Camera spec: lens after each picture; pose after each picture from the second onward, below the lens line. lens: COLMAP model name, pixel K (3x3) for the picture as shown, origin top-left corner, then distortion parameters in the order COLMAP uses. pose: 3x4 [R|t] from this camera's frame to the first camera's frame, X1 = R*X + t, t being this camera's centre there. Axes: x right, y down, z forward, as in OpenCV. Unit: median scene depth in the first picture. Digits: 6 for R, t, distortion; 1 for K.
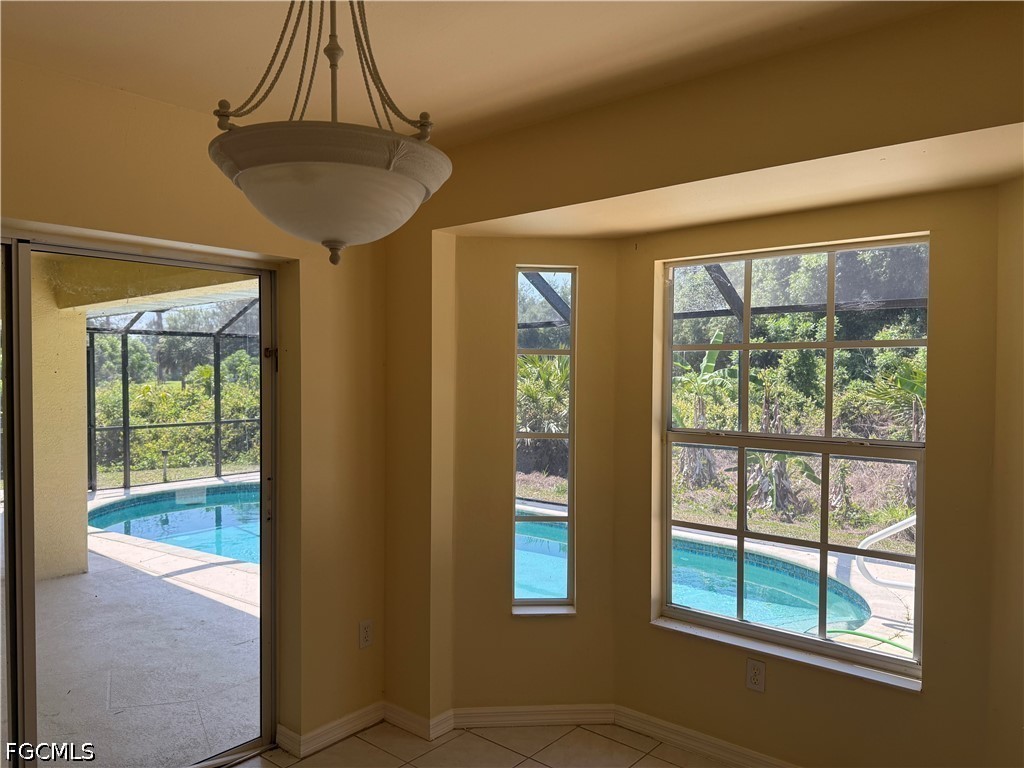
lens RADIAL K [[716.4, 0, 506.0], [0, 716.4, 390.3], [0, 0, 1]] dist [0.109147, -0.154000]
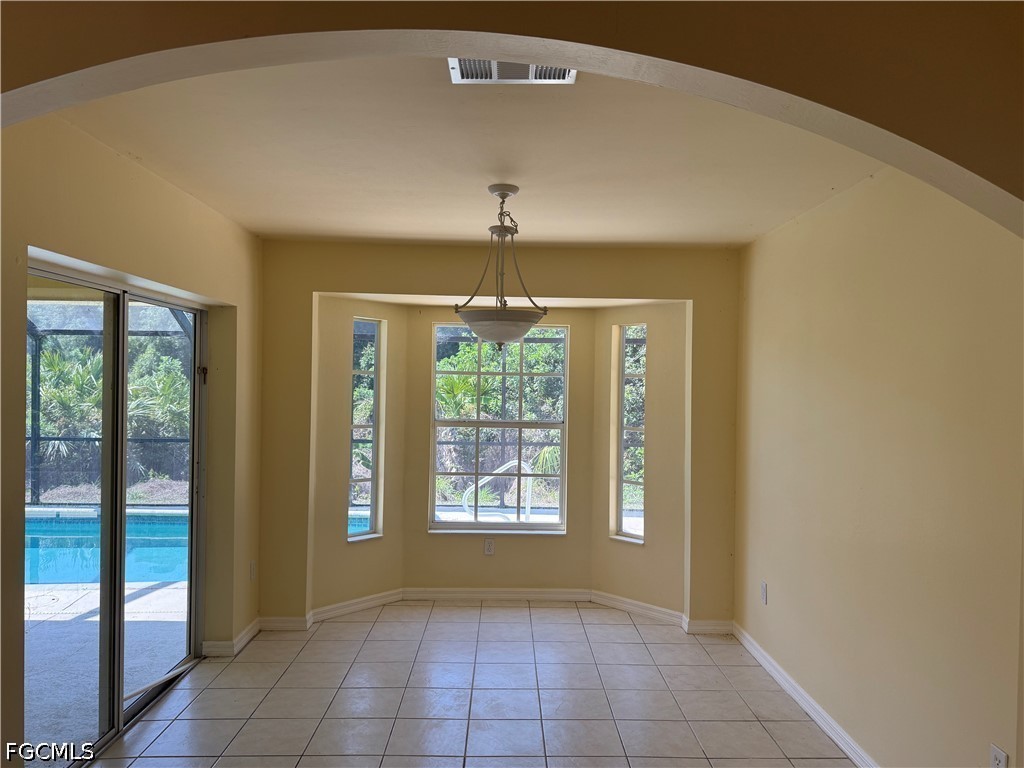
lens RADIAL K [[716.4, 0, 506.0], [0, 716.4, 390.3], [0, 0, 1]] dist [0.109147, -0.154000]
pose [[0.753820, 0.005277, 0.657060, -0.760374], [0.000393, 0.999964, -0.008481, -0.002806], [-0.657081, 0.006651, 0.753791, -0.396107]]
